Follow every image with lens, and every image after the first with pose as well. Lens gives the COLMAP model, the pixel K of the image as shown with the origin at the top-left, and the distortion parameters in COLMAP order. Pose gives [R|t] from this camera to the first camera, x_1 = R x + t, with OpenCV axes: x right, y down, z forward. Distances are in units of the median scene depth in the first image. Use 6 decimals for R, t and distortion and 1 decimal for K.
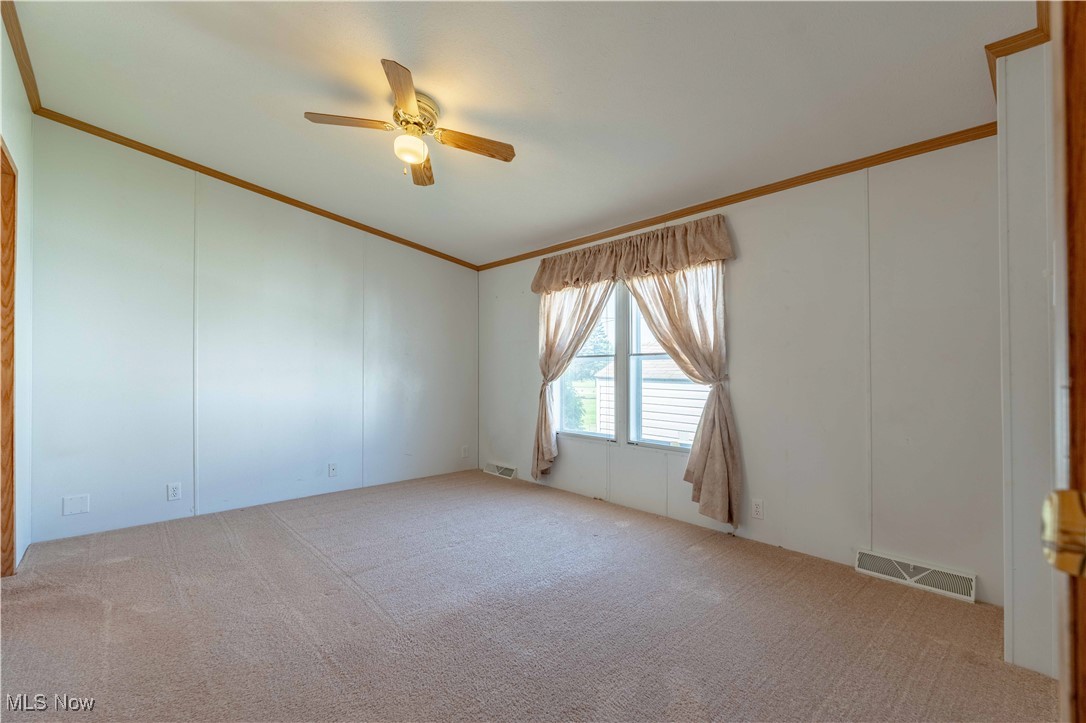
lens RADIAL K [[474.6, 0, 543.4], [0, 474.6, 362.9], [0, 0, 1]] dist [-0.003519, -0.000737]
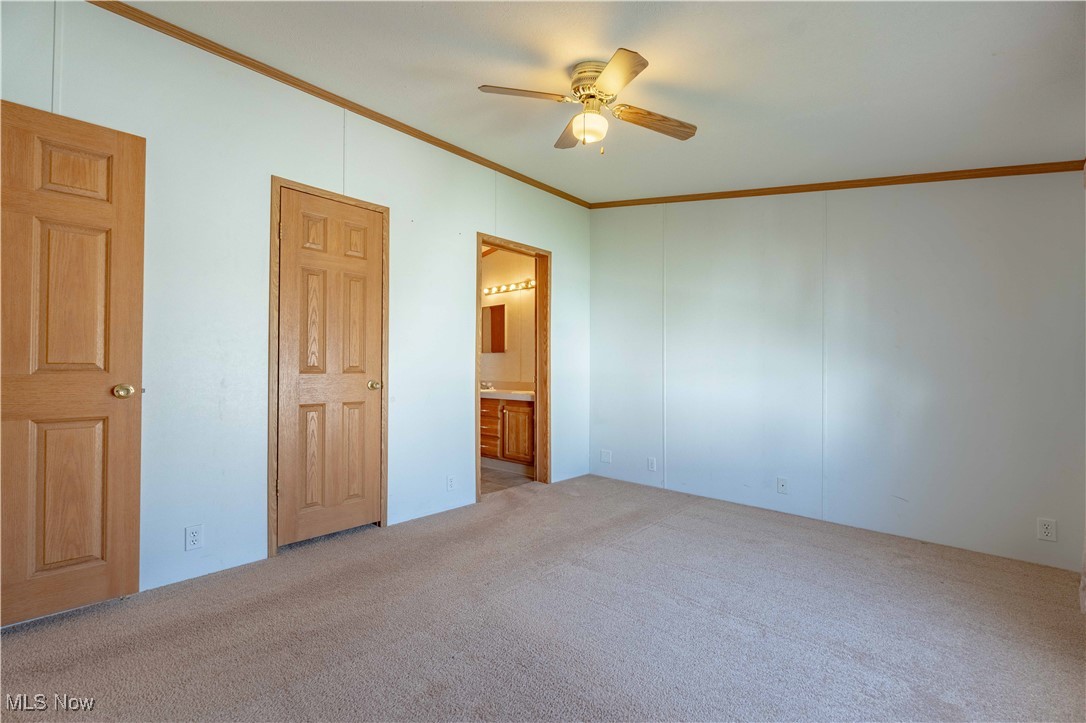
lens RADIAL K [[474.6, 0, 544.0], [0, 474.6, 362.9], [0, 0, 1]] dist [-0.003519, -0.000737]
pose [[0.071561, -0.007218, -0.997410, 0.383579], [0.005023, 0.999964, -0.006876, 0.007935], [0.997424, -0.004517, 0.071595, 0.518790]]
